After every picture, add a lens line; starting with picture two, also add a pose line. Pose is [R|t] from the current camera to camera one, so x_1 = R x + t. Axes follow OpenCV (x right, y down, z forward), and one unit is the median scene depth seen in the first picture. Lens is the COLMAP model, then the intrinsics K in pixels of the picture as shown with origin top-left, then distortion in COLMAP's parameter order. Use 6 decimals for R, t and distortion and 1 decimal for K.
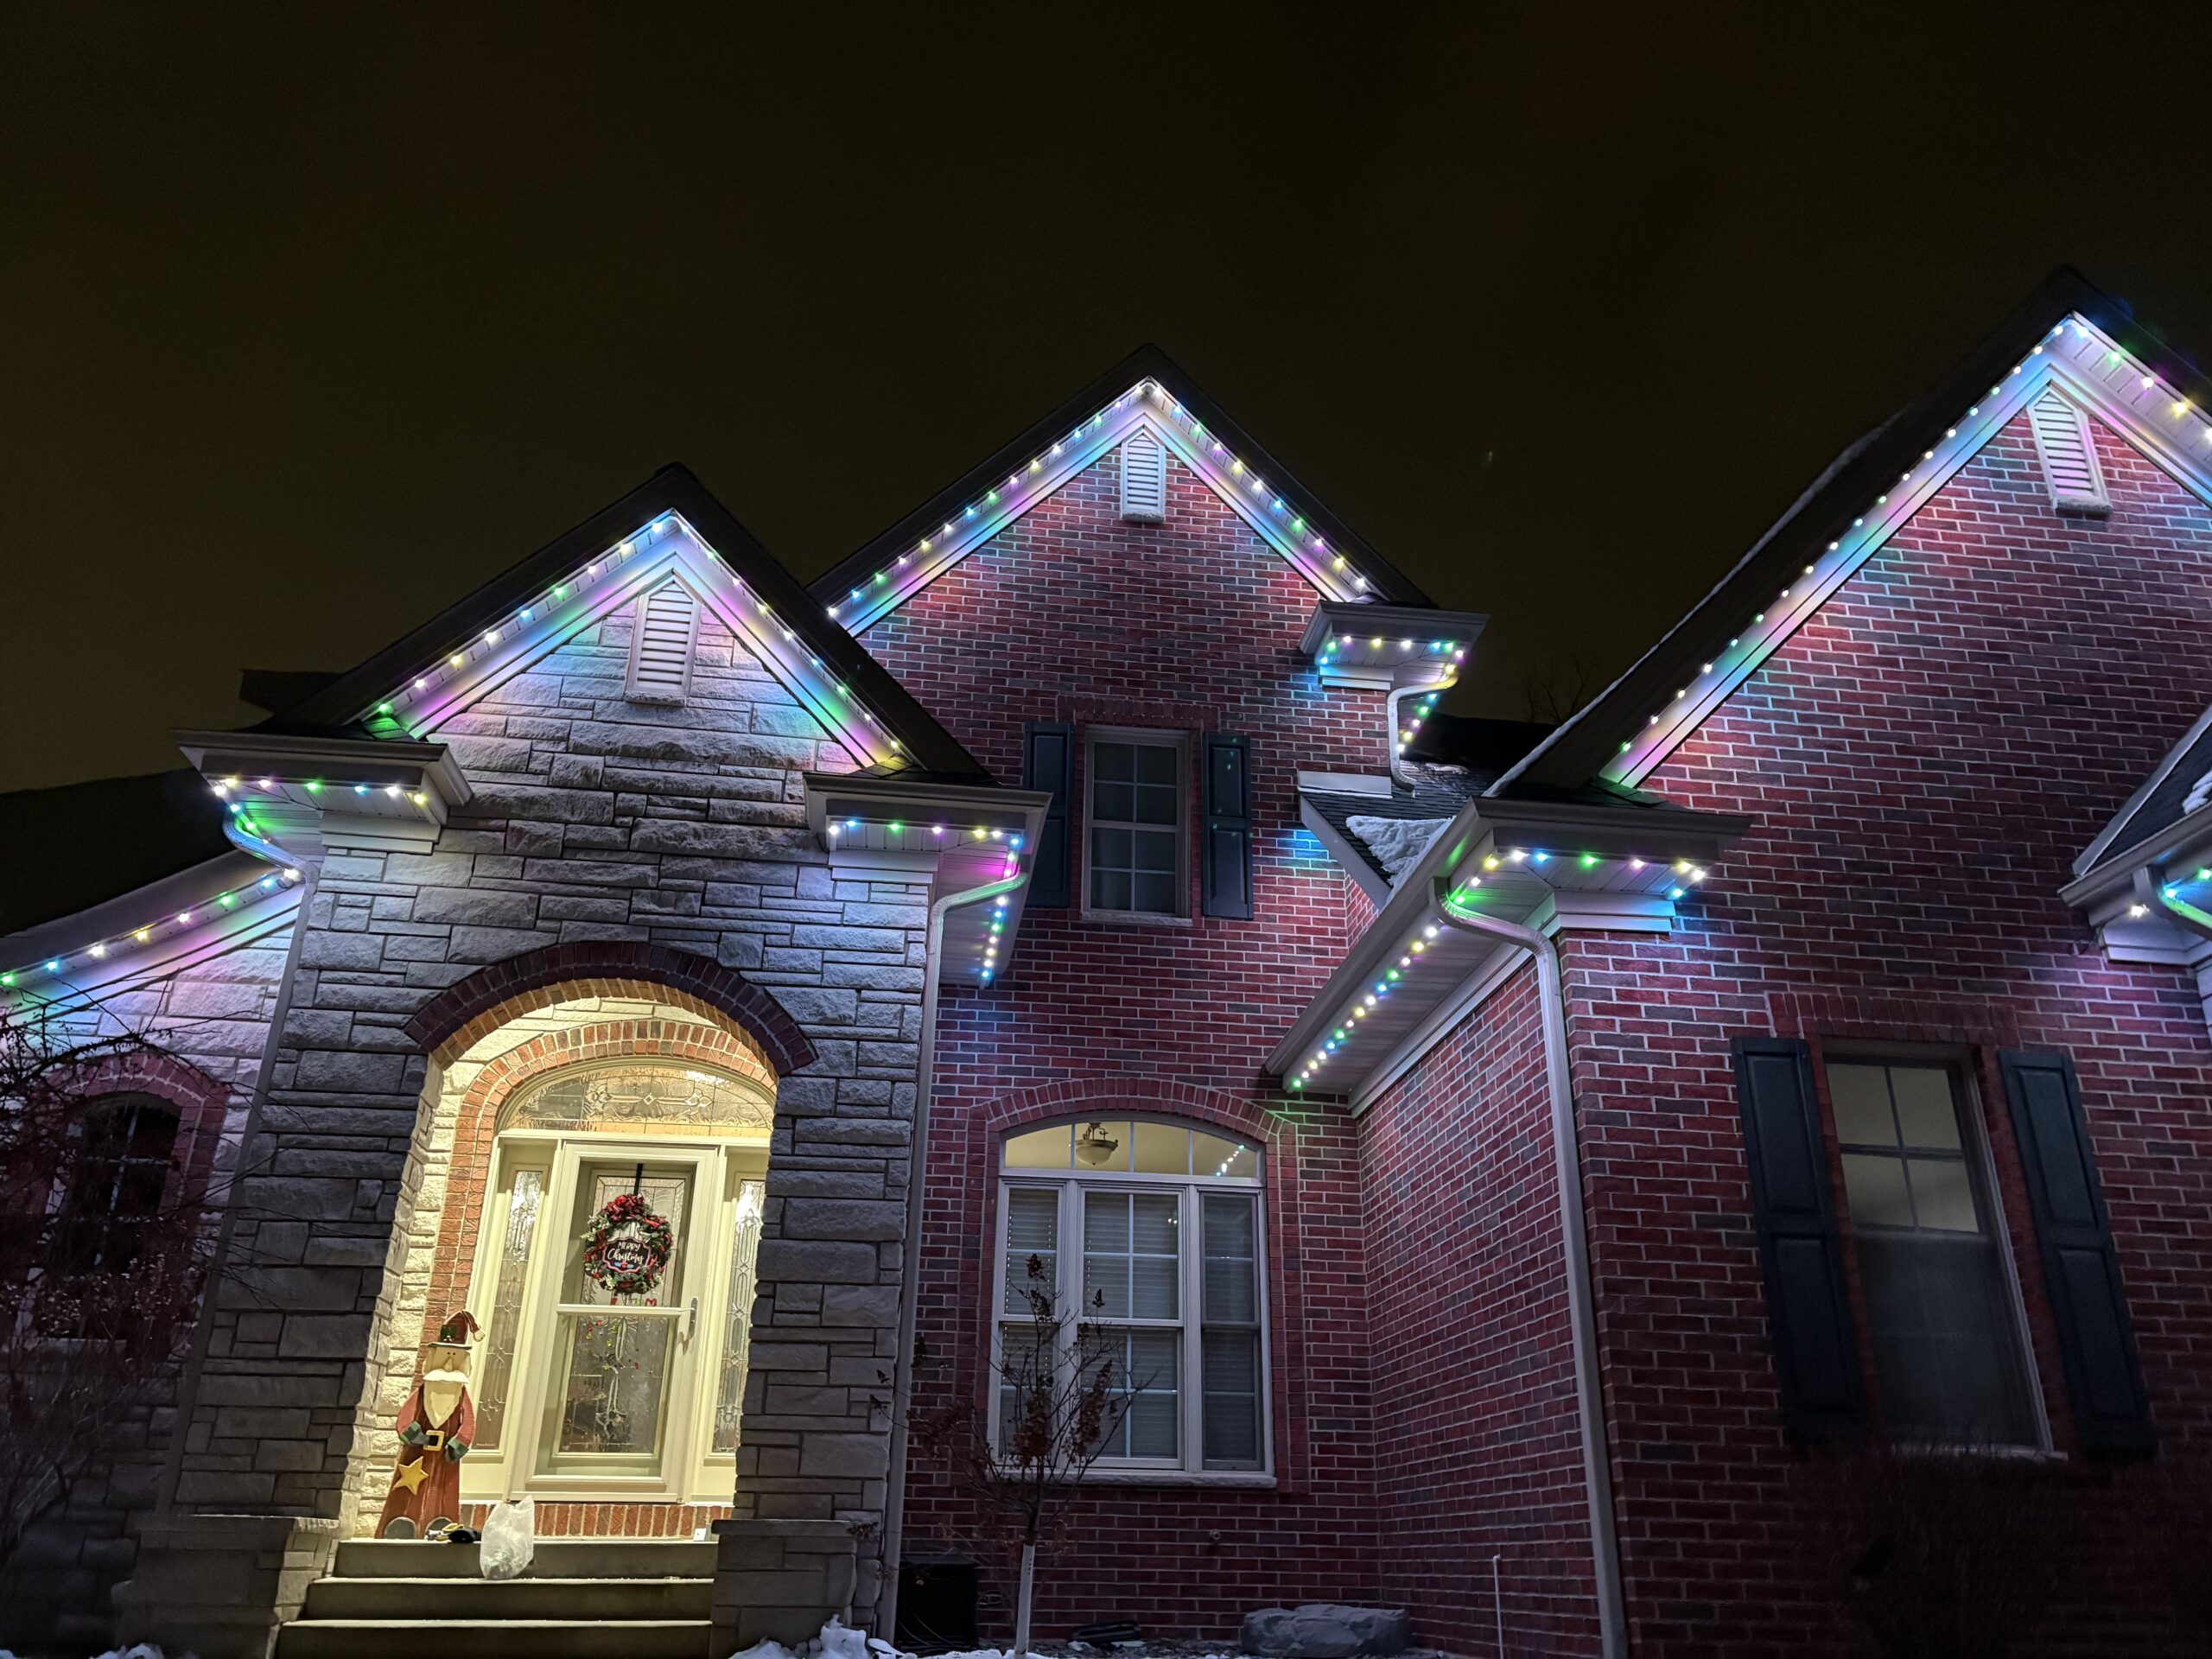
lens RADIAL K [[1676.4, 0, 1133.7], [0, 1676.4, 835.8], [0, 0, 1]] dist [0.058577, -0.031041]
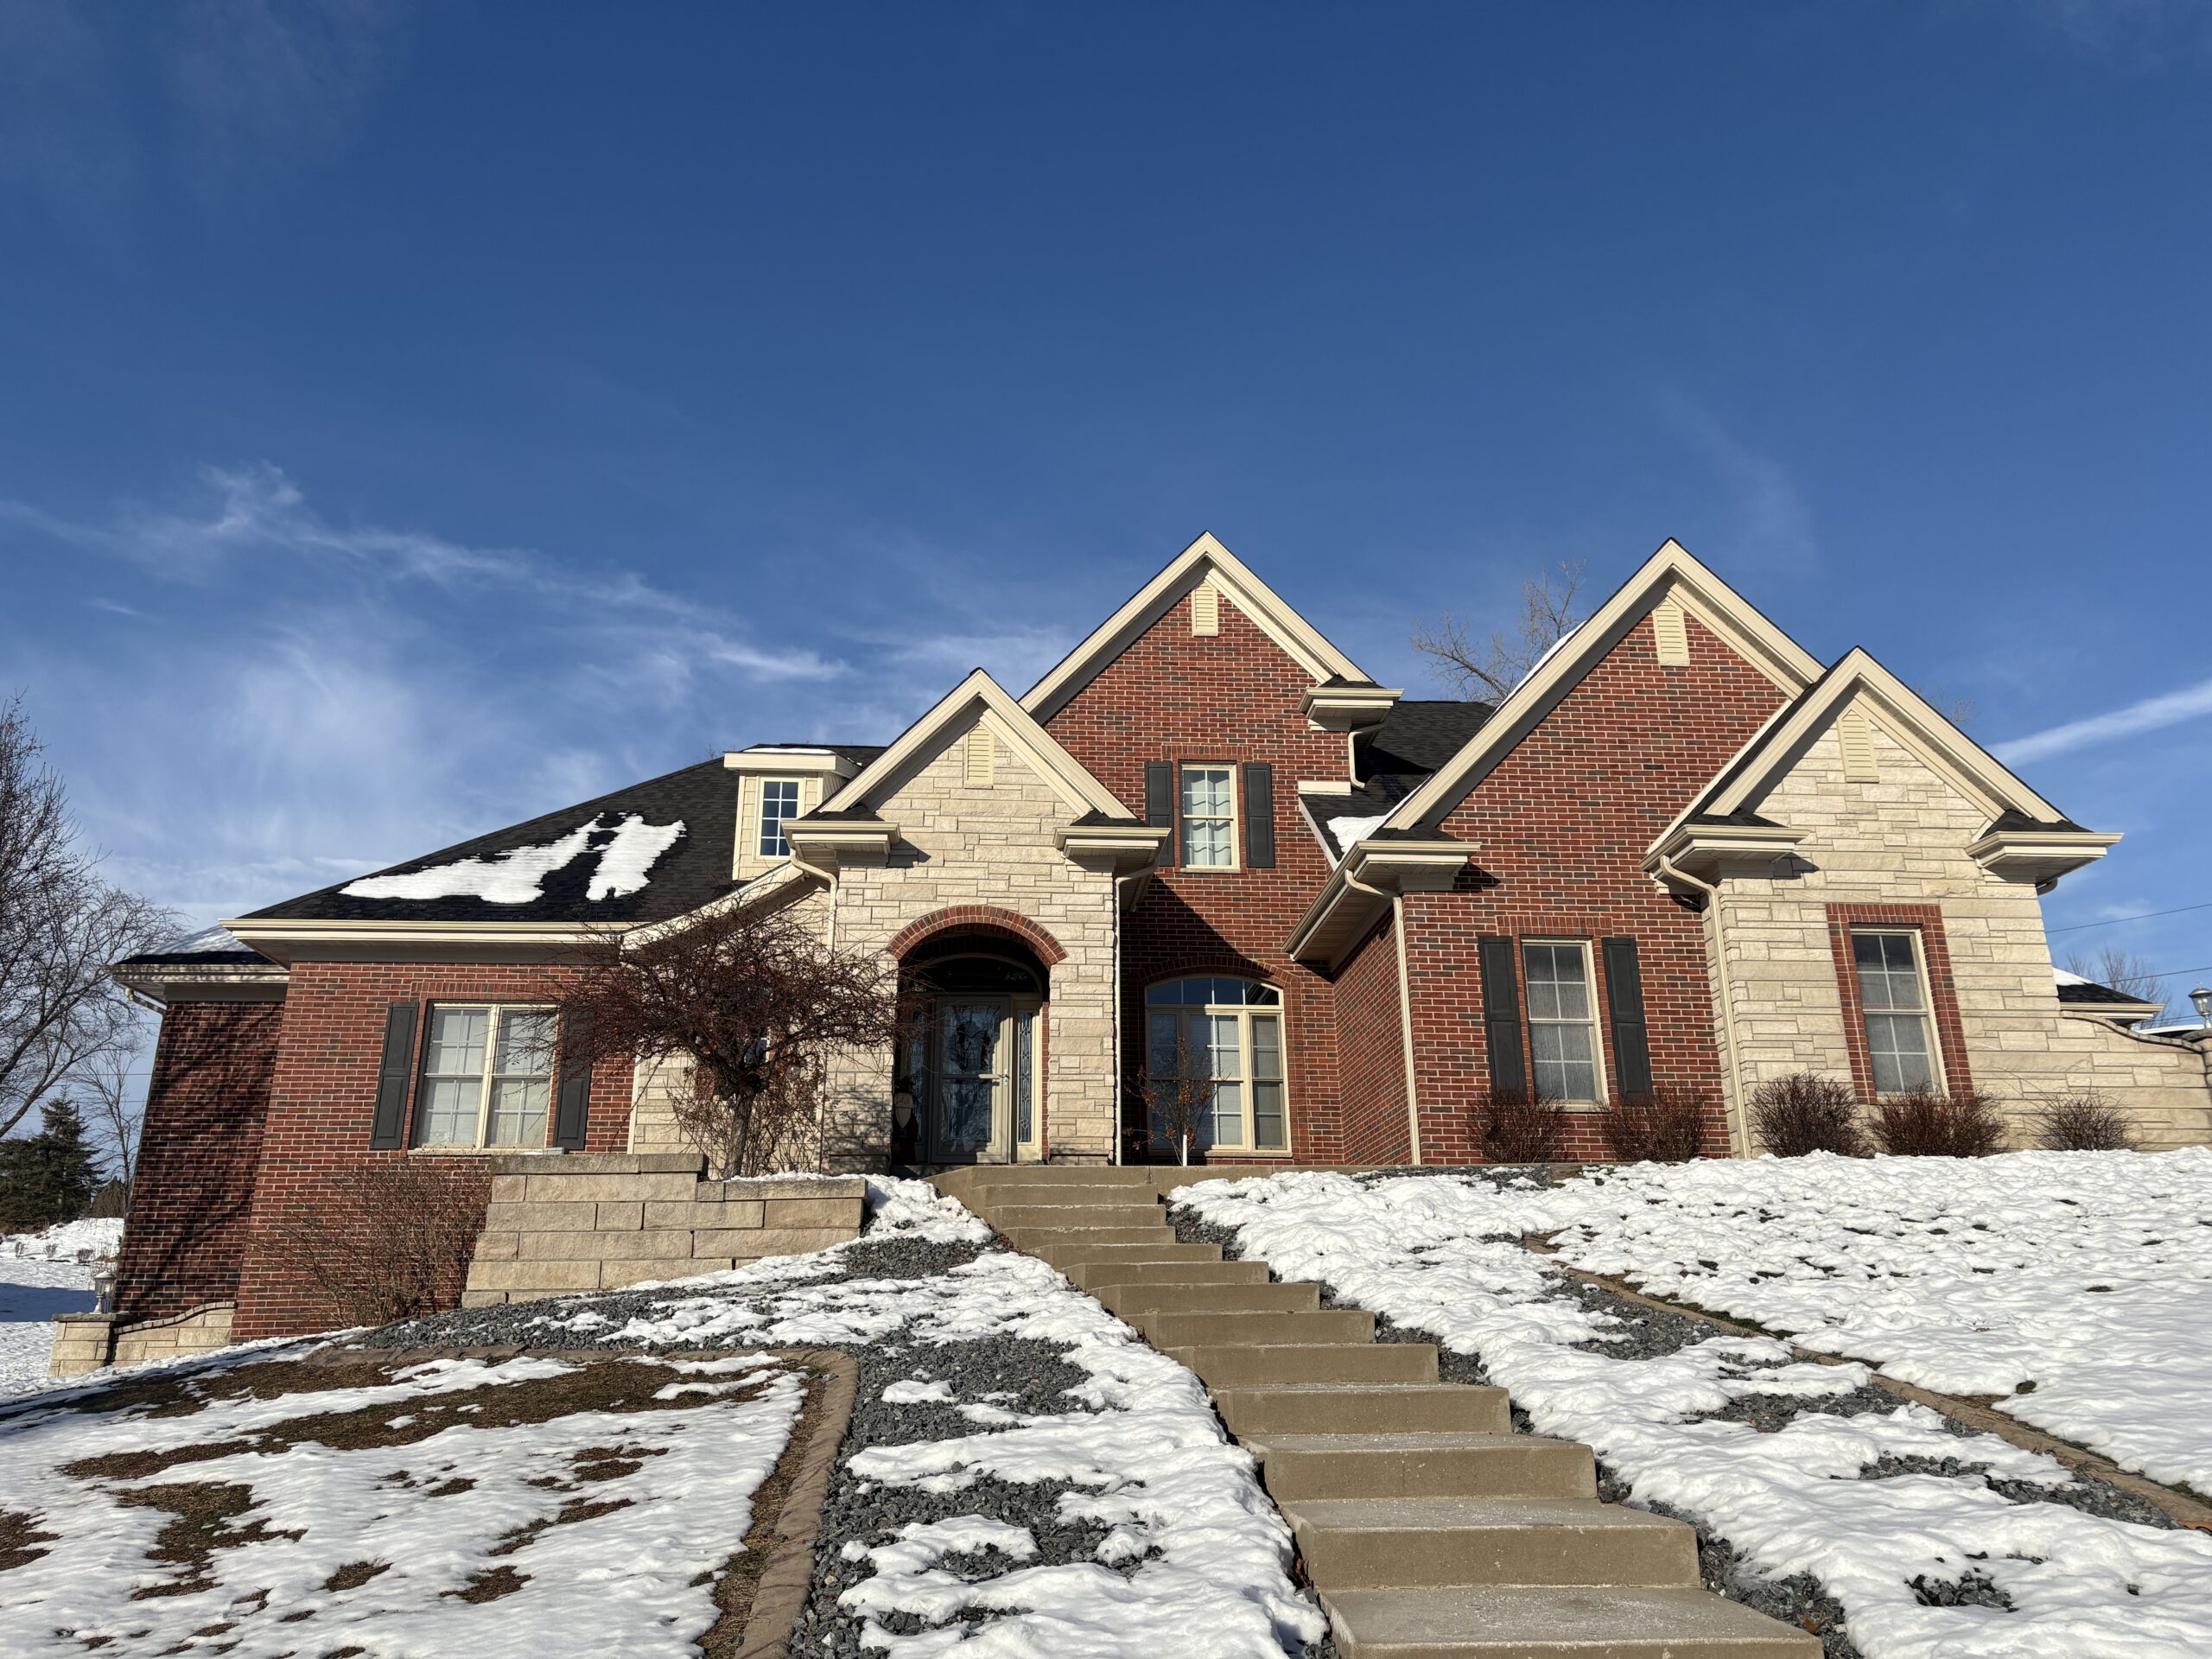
lens RADIAL K [[1676.4, 0, 1102.1], [0, 1676.4, 826.5], [0, 0, 1]] dist [0.058577, -0.031041]
pose [[0.997640, -0.038439, -0.056888, -0.013829], [0.043396, 0.995119, 0.088633, -0.218202], [0.053204, -0.090892, 0.994439, -1.093491]]
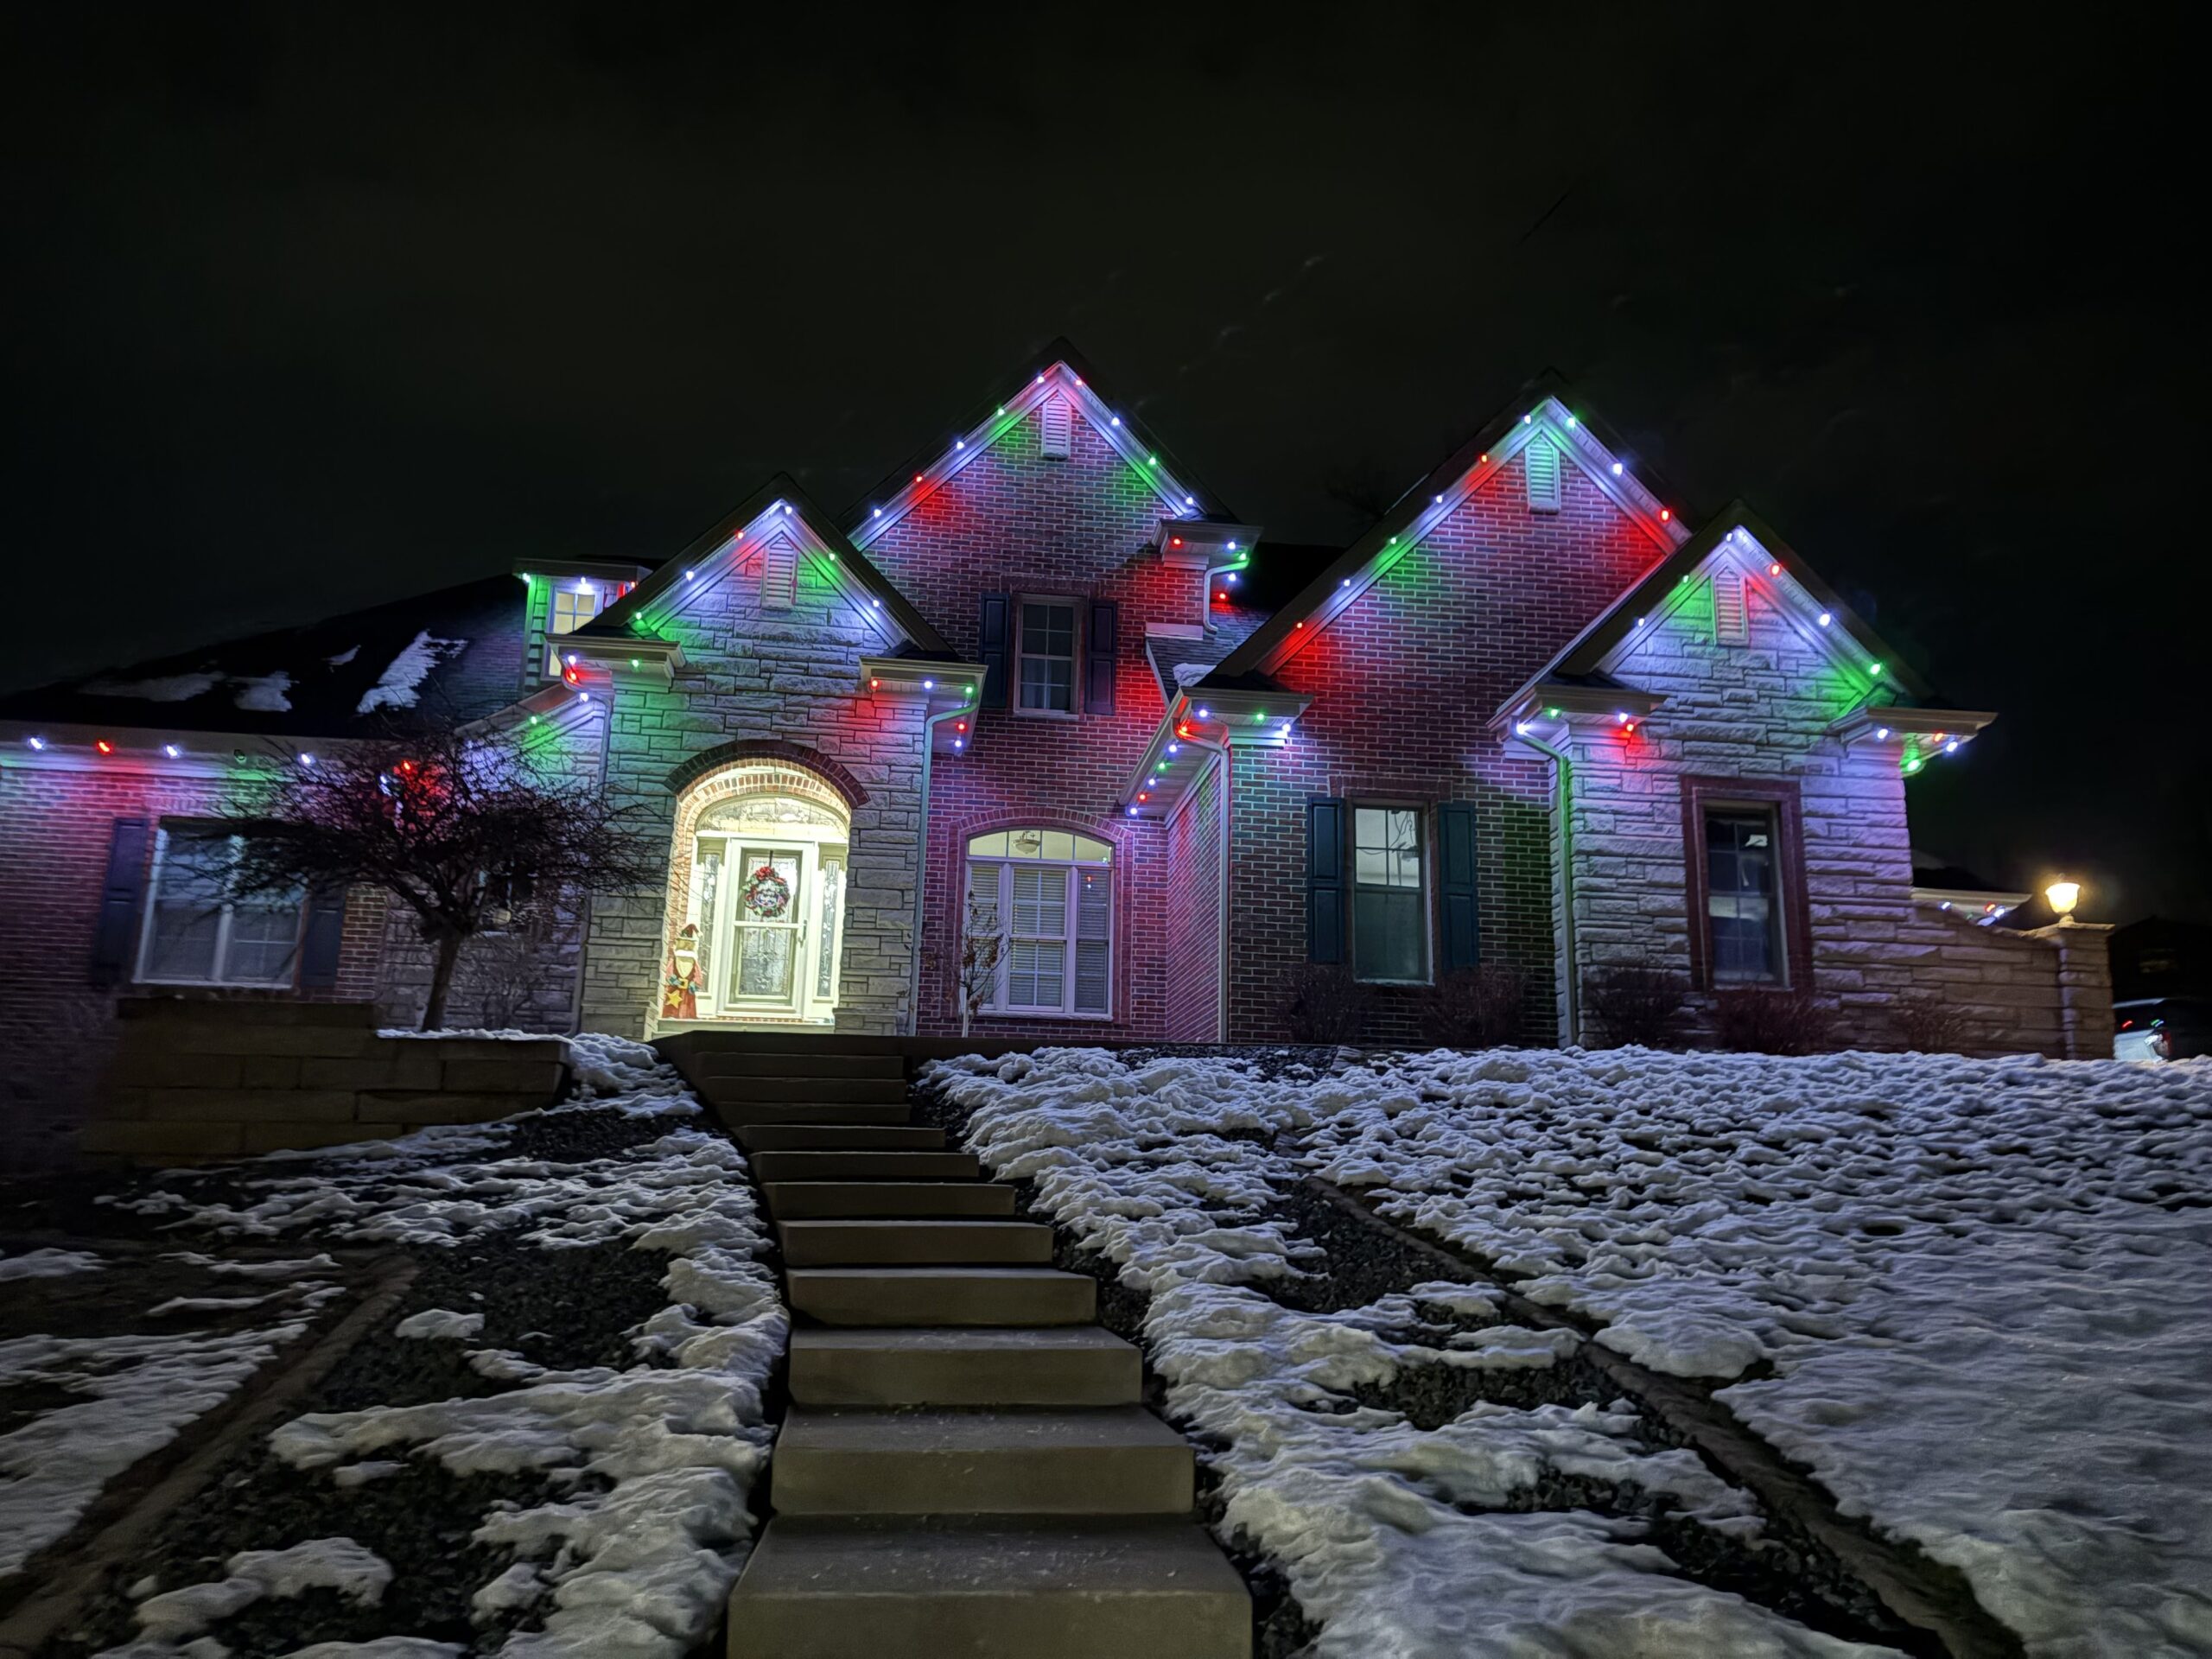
lens RADIAL K [[1676.4, 0, 1123.5], [0, 1676.4, 827.6], [0, 0, 1]] dist [0.058577, -0.031041]
pose [[0.999951, 0.009182, -0.003616, 0.113443], [-0.008386, 0.983822, 0.178953, -0.184024], [0.005201, -0.178913, 0.983851, -0.909037]]
